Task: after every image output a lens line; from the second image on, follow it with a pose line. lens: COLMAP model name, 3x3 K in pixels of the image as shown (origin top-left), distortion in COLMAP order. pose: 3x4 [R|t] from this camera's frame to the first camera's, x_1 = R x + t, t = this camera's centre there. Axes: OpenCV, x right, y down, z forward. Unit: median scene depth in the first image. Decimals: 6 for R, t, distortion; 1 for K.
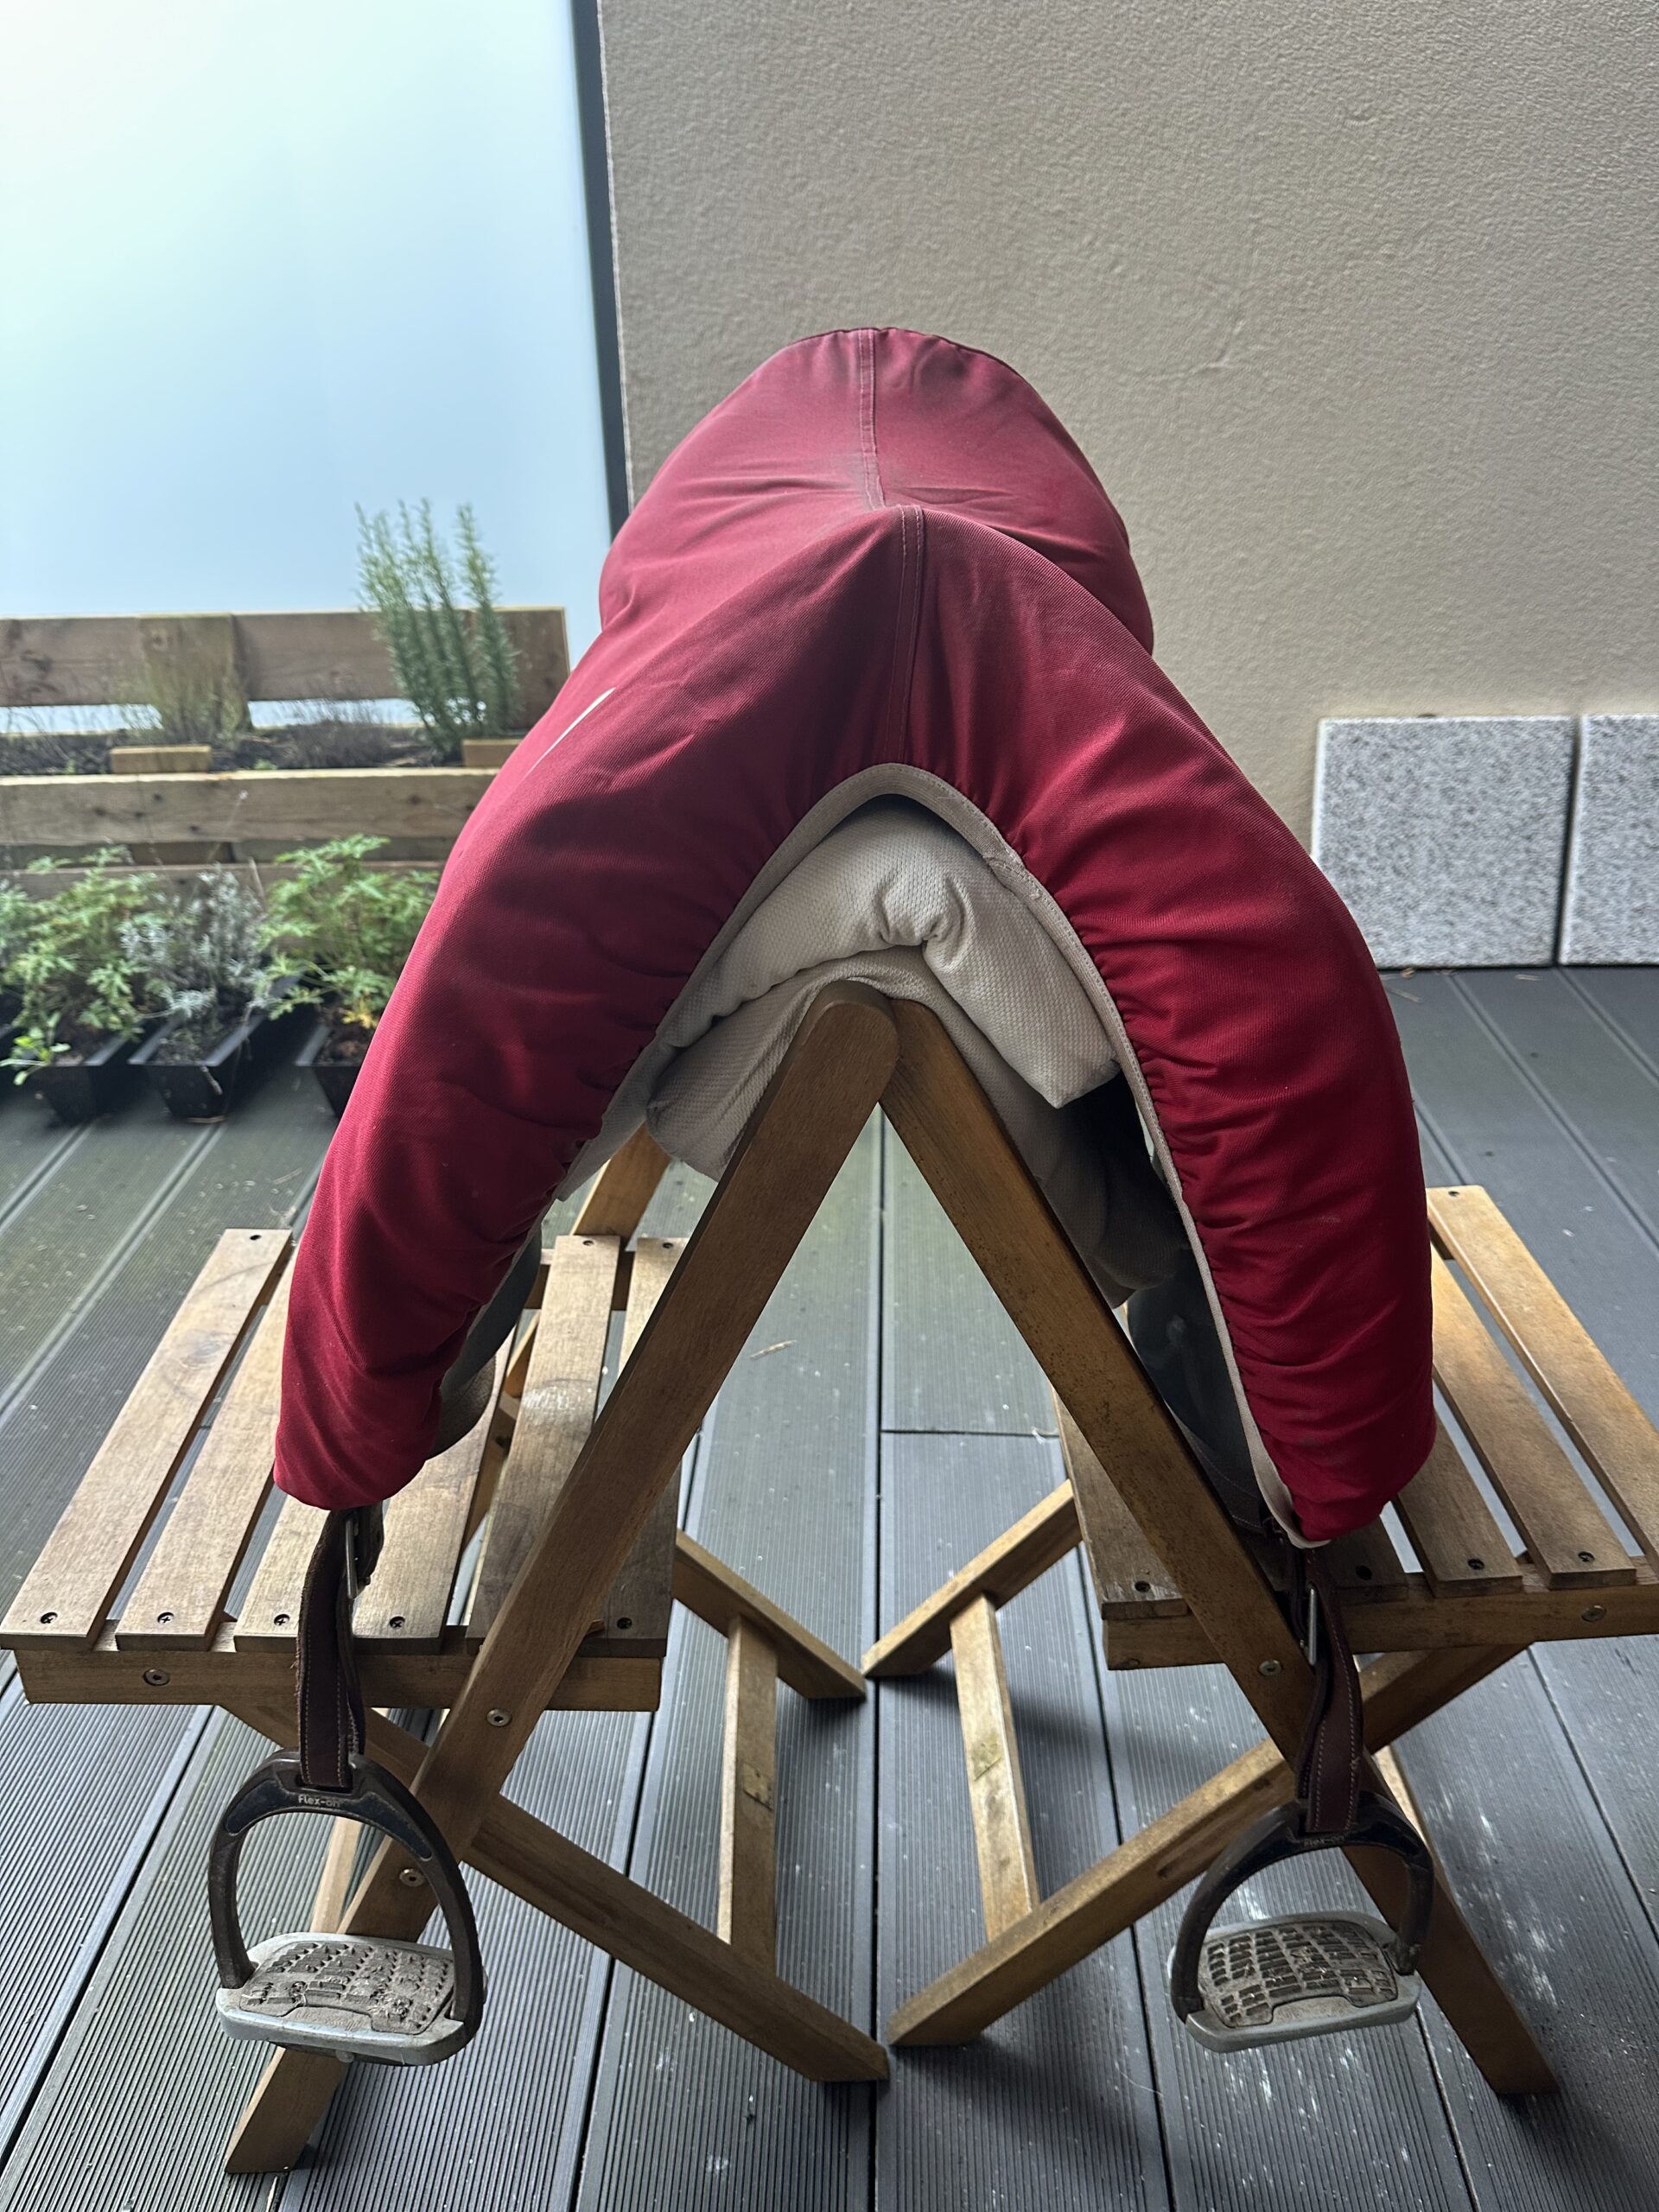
lens RADIAL K [[1568.8, 0, 829.5], [0, 1568.8, 1106.0], [0, 0, 1]] dist [0.001620, -0.001340]
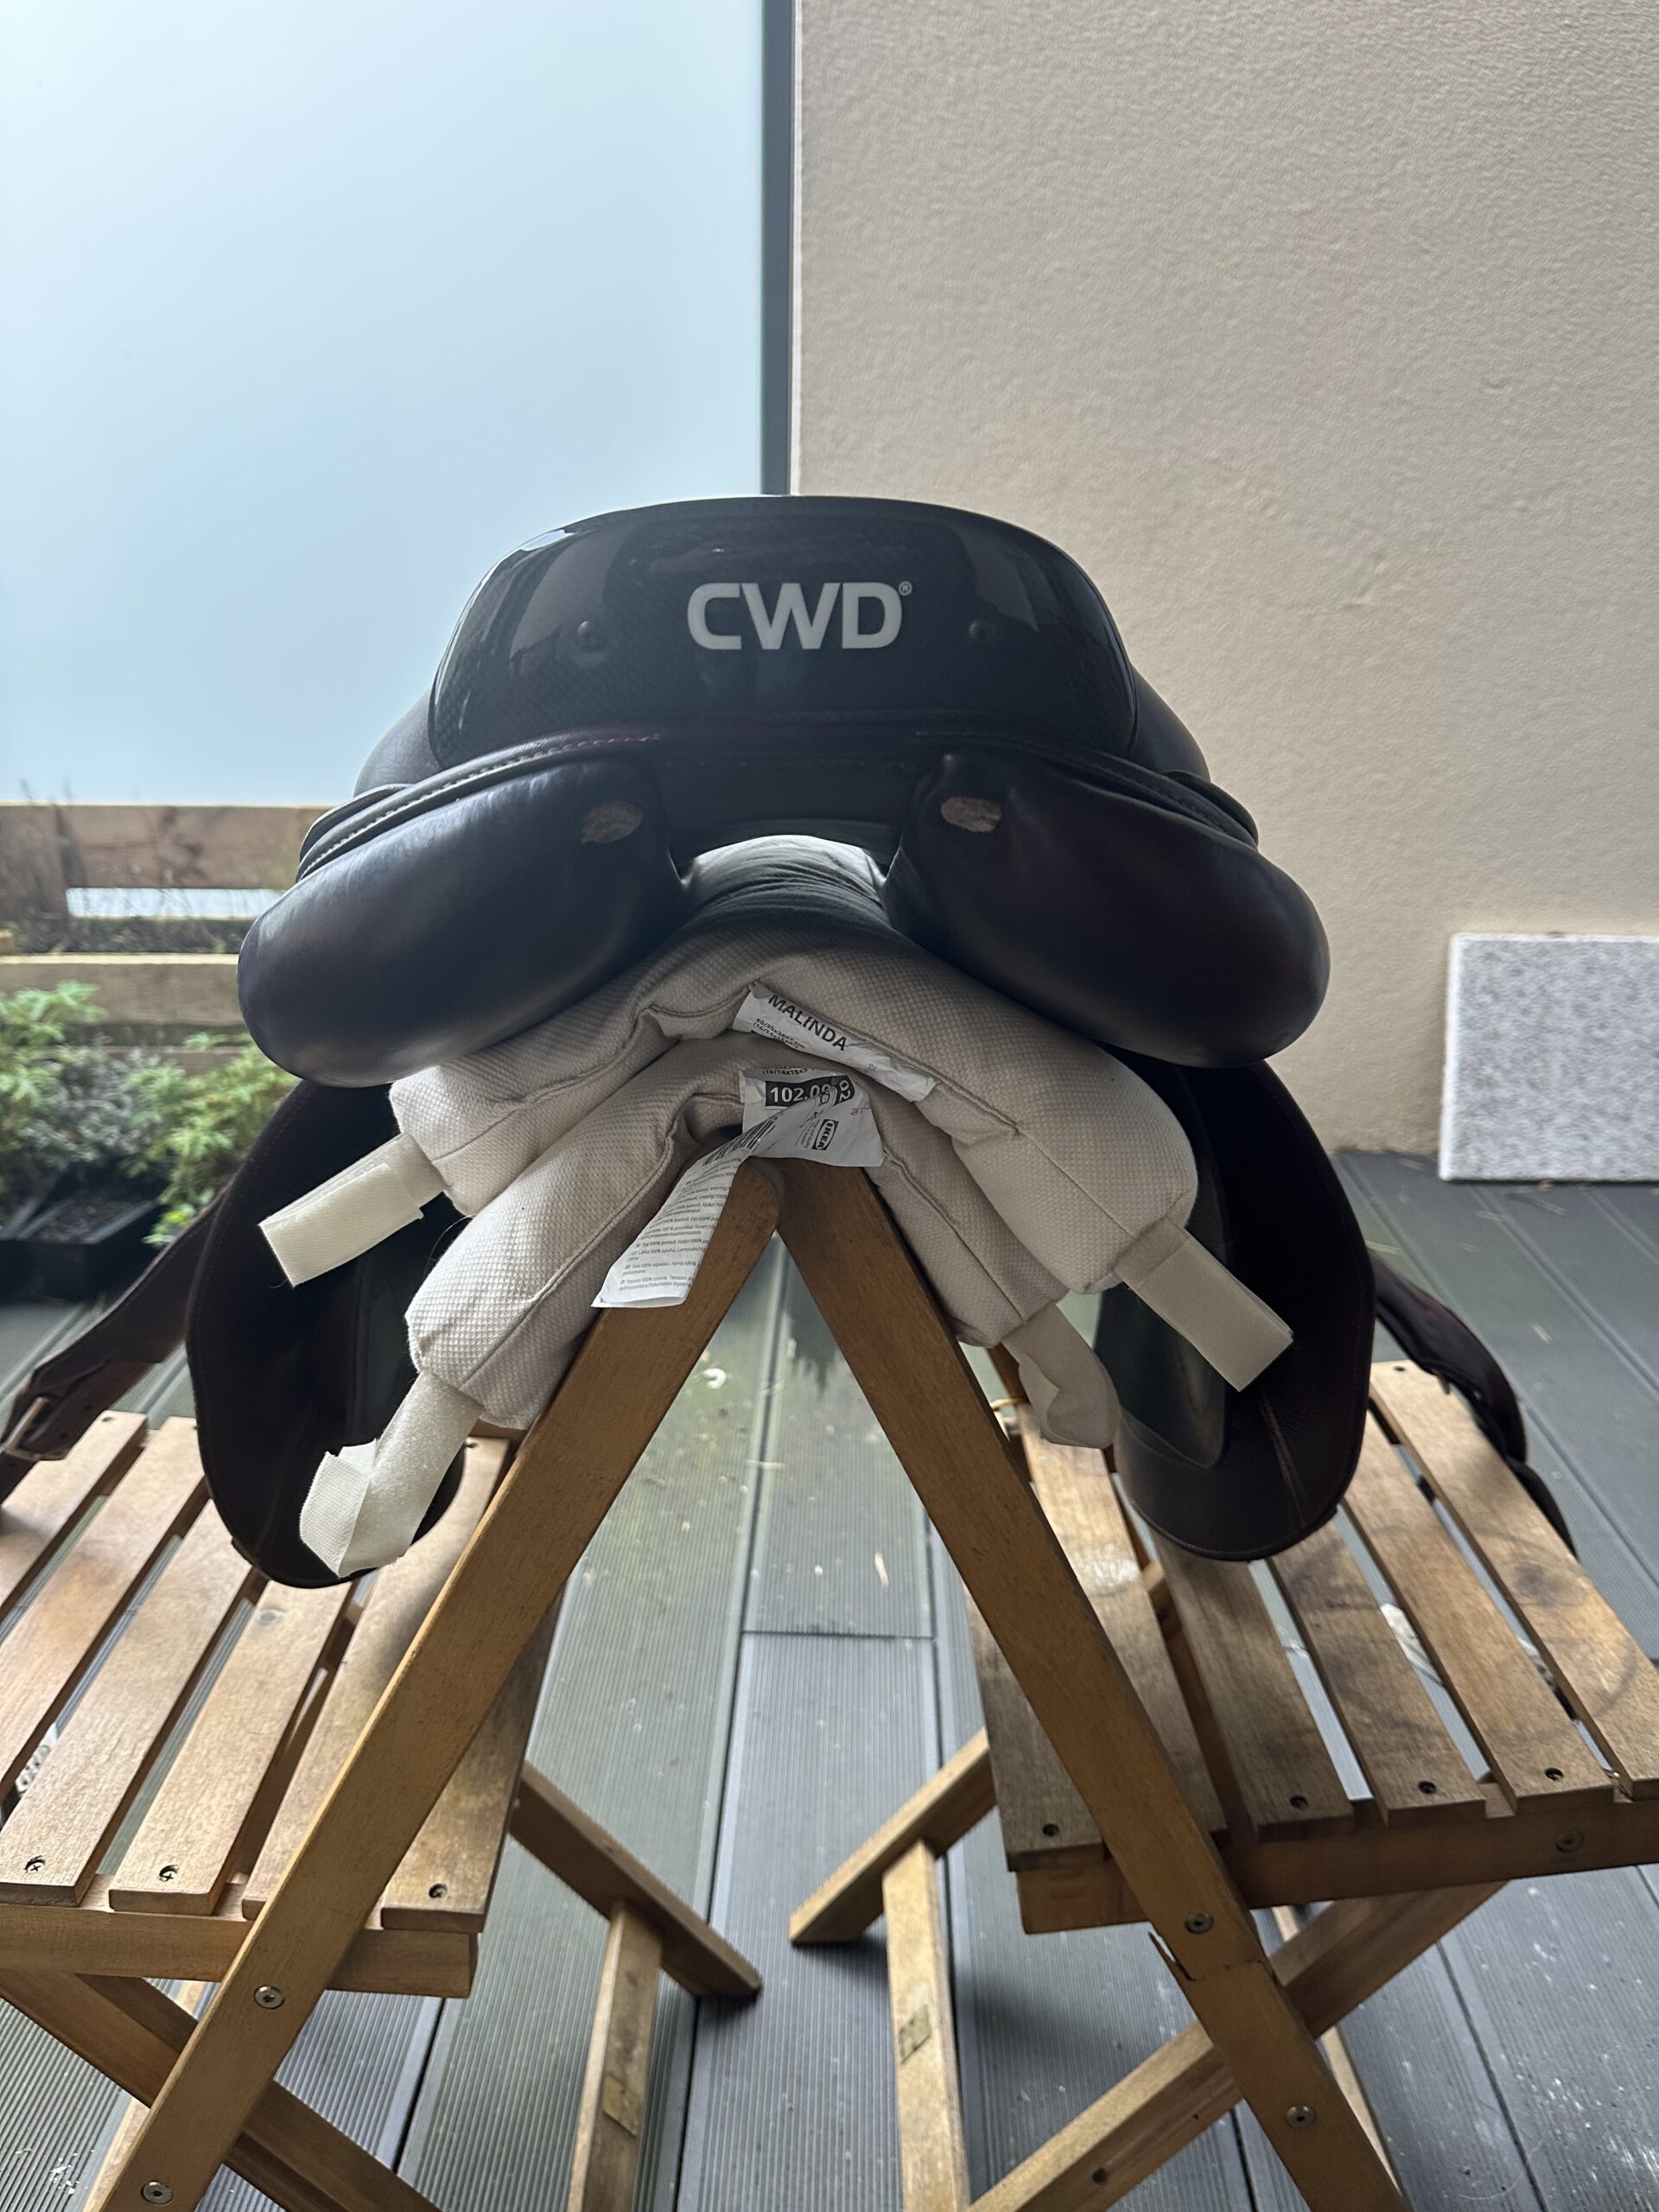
lens RADIAL K [[1568.8, 0, 829.5], [0, 1568.8, 1106.0], [0, 0, 1]] dist [0.001620, -0.001340]
pose [[0.999461, 0.022925, 0.023501, -0.118800], [-0.019186, 0.988719, -0.148547, 0.023742], [-0.026641, 0.148016, 0.988626, 0.019519]]
